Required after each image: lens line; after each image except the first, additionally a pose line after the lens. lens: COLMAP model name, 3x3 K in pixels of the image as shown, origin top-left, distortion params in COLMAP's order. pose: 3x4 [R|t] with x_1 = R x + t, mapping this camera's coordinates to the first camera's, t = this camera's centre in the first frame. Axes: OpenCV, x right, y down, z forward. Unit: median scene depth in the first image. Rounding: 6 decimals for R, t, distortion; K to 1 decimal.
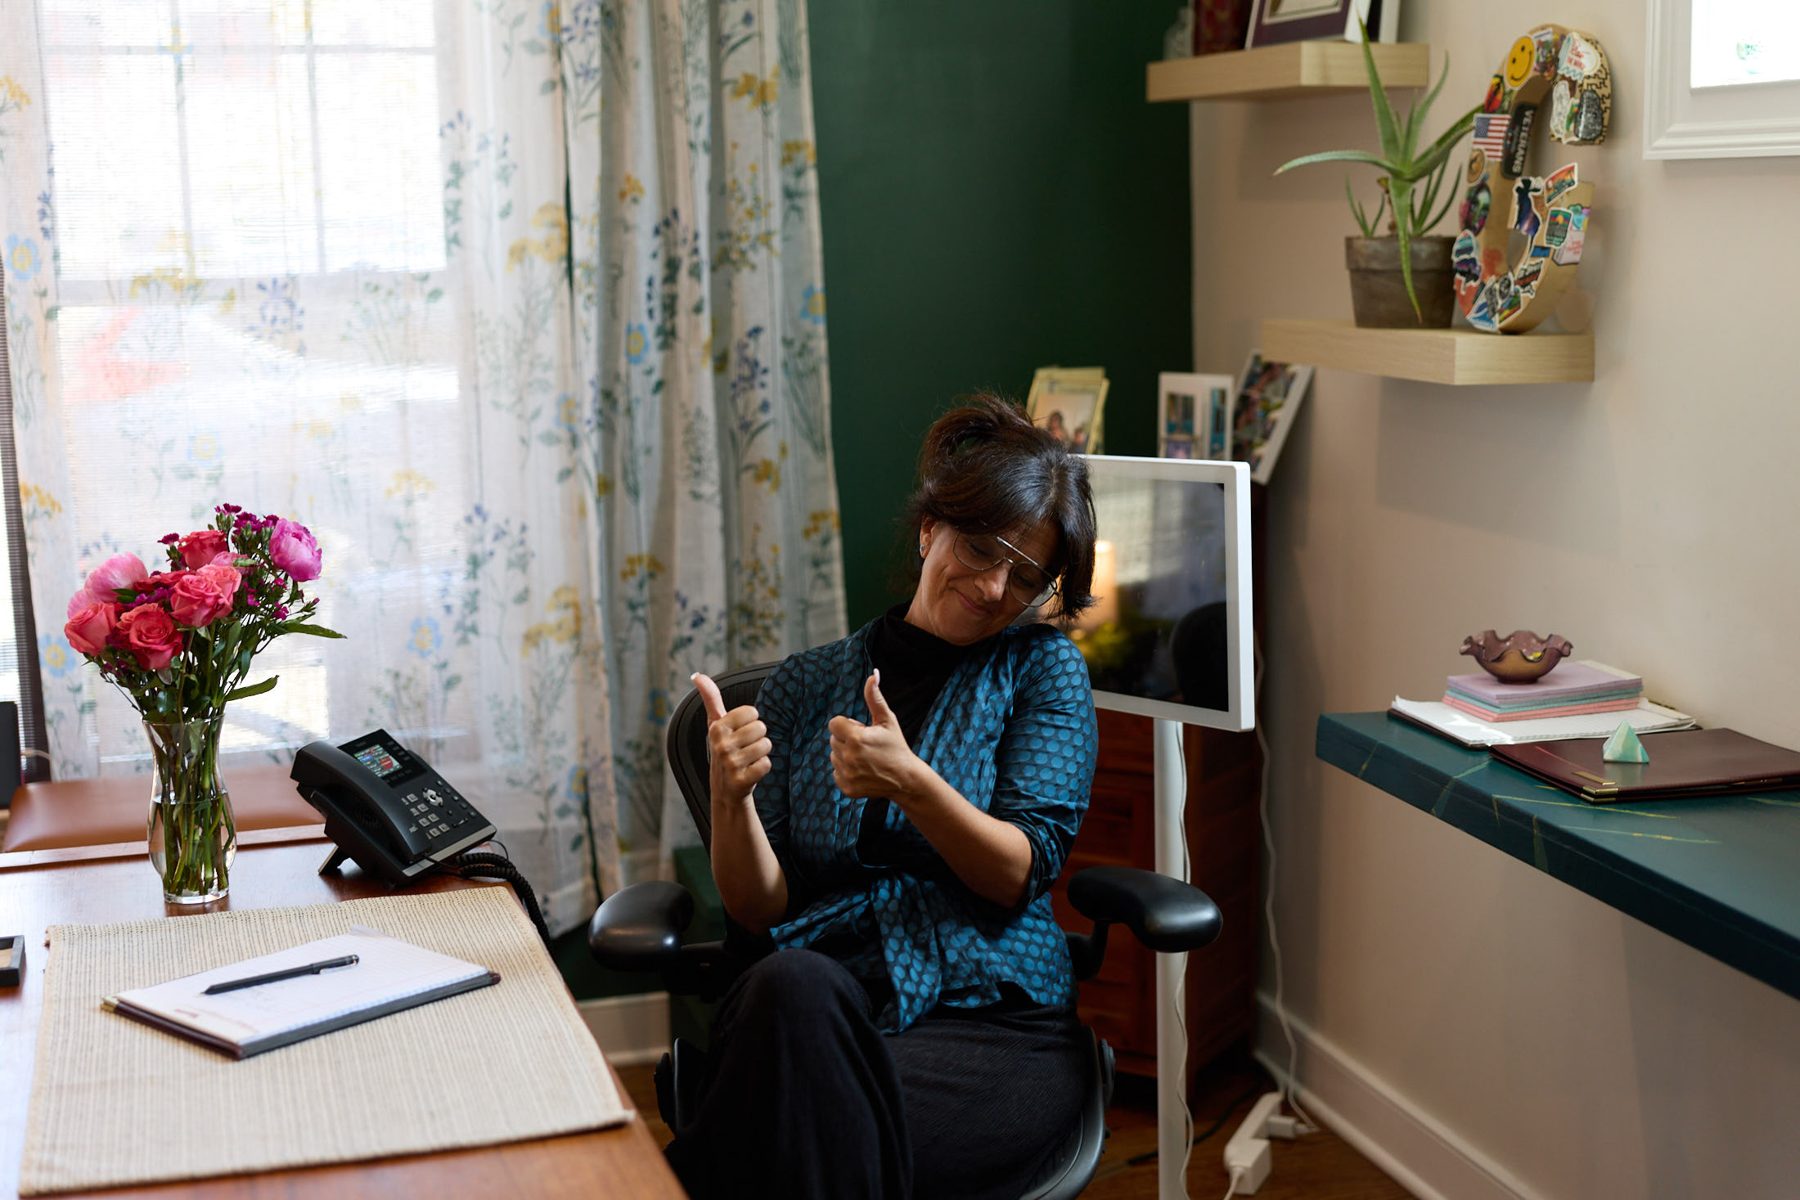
lens RADIAL K [[2539.0, 0, 900.0], [0, 2539.0, 600.0], [0, 0, 1]] dist [0.036762, -0.026643]
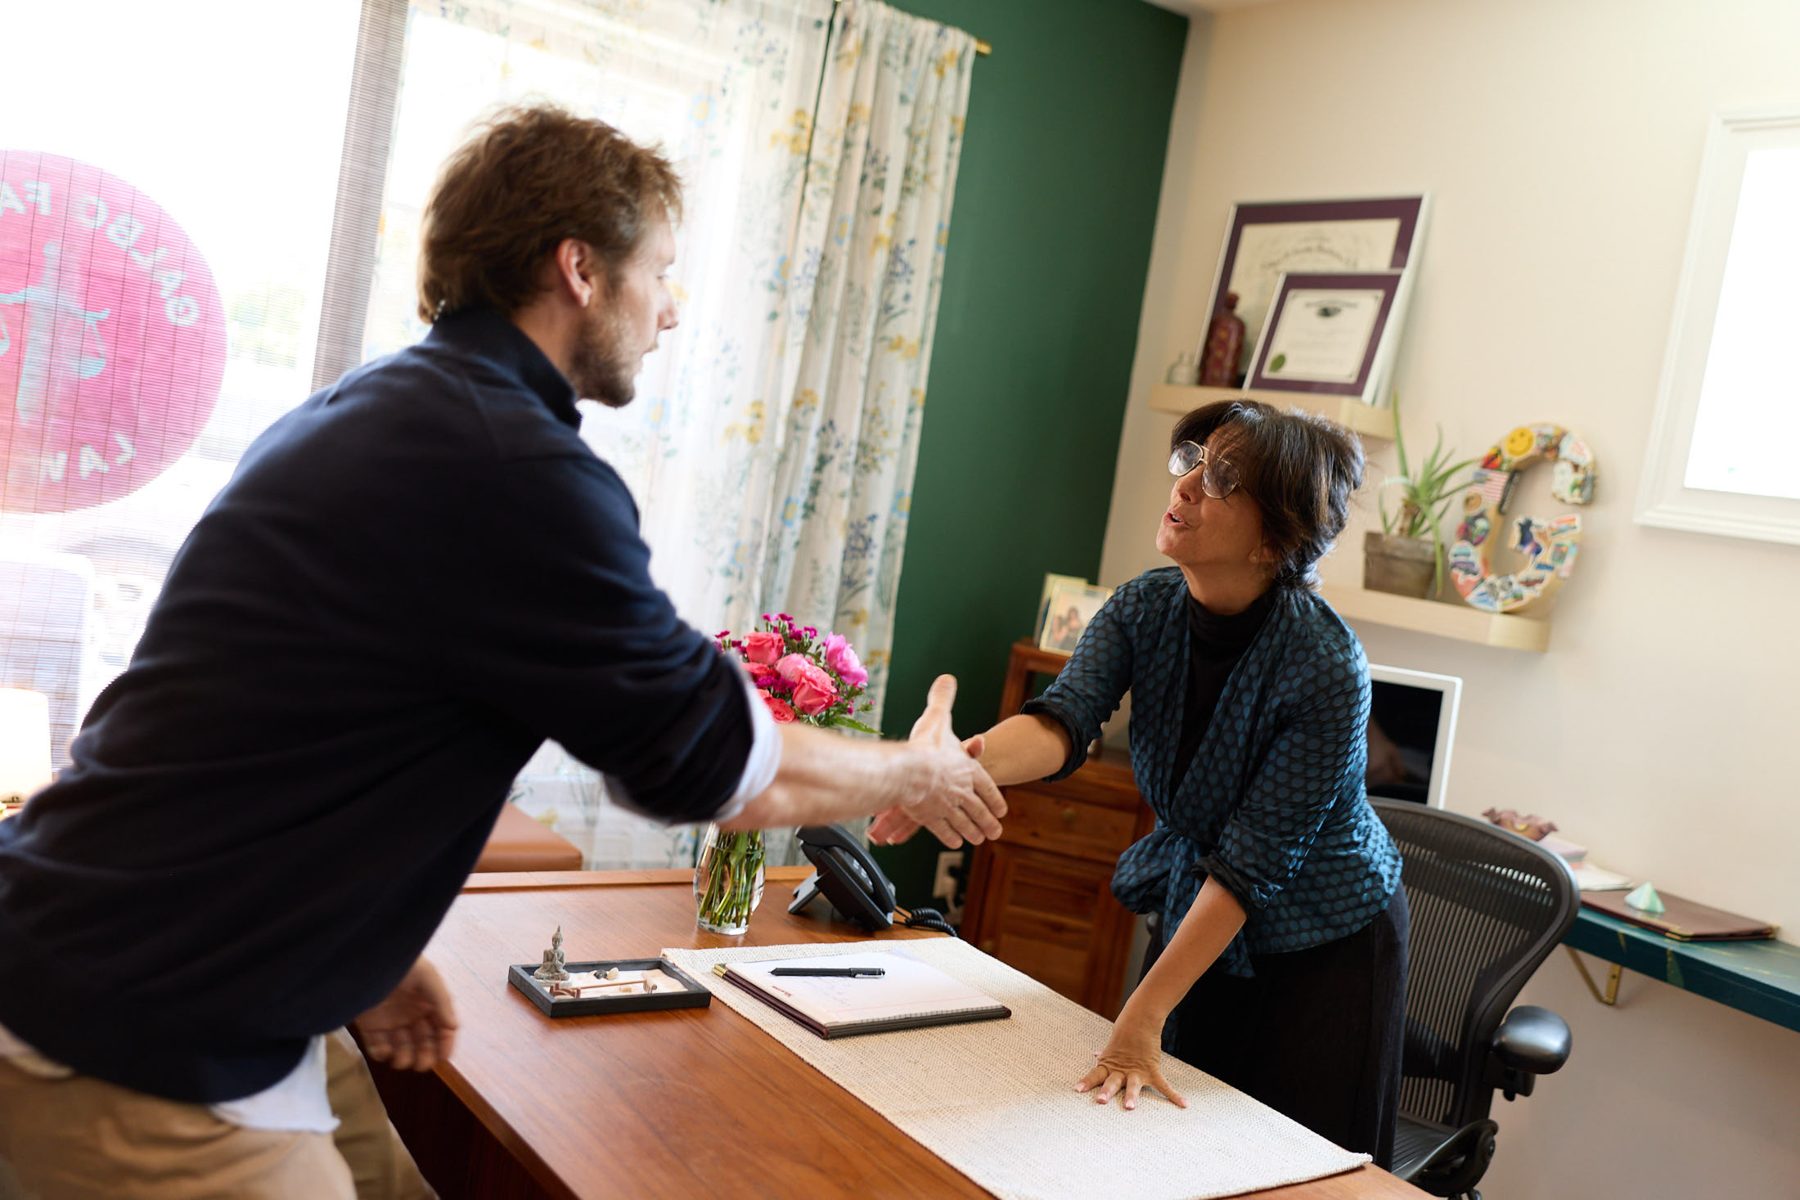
lens RADIAL K [[1679.7, 0, 900.0], [0, 1679.7, 600.0], [0, 0, 1]] dist [-0.002463, 0.011907]
pose [[0.925696, 0.145403, 0.349206, -0.447725], [-0.124538, 0.988853, -0.081609, 0.014701], [-0.357180, 0.032056, 0.933485, 0.178911]]
